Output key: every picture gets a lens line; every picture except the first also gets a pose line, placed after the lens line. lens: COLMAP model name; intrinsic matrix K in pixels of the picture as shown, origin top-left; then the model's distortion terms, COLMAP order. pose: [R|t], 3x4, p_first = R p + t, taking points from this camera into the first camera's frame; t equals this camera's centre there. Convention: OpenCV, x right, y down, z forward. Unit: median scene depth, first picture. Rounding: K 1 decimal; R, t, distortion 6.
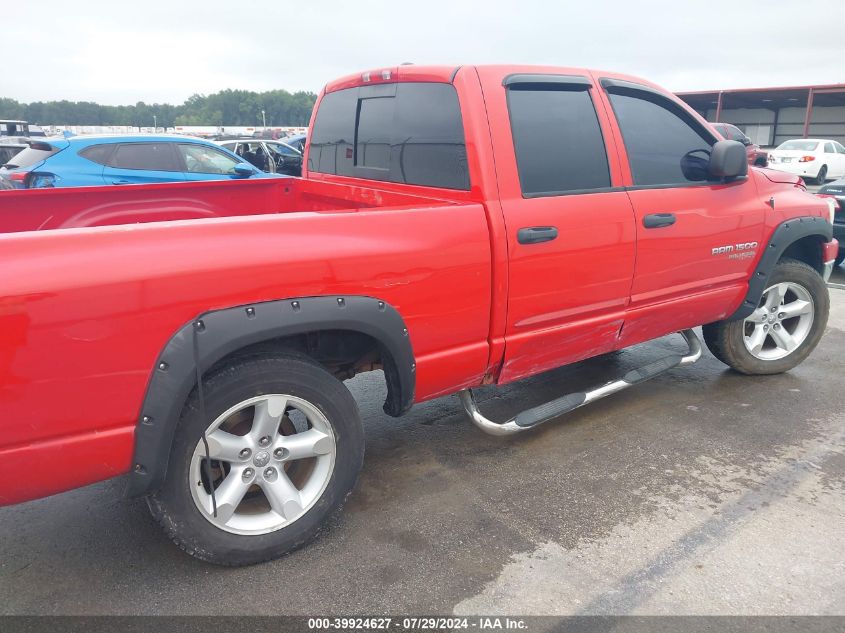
lens RADIAL K [[674.2, 0, 422.5], [0, 674.2, 316.5], [0, 0, 1]] dist [0.003160, -0.001163]
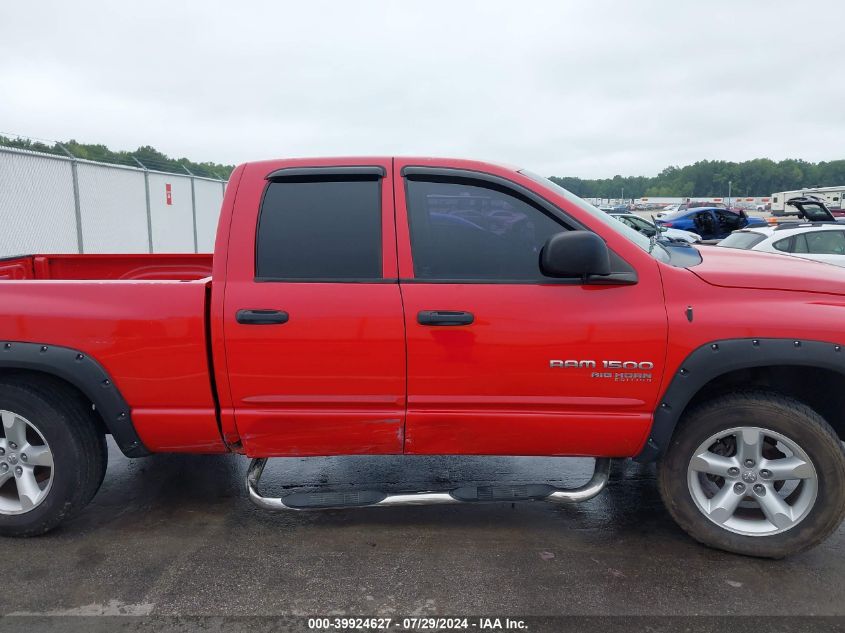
lens RADIAL K [[657.0, 0, 422.5], [0, 657.0, 316.5], [0, 0, 1]] dist [0.112215, -0.224164]
pose [[0.798235, 0.096101, -0.594631, 0.824441], [-0.160575, 0.985417, -0.056299, -0.087464], [0.580549, 0.140423, 0.802025, 0.266444]]
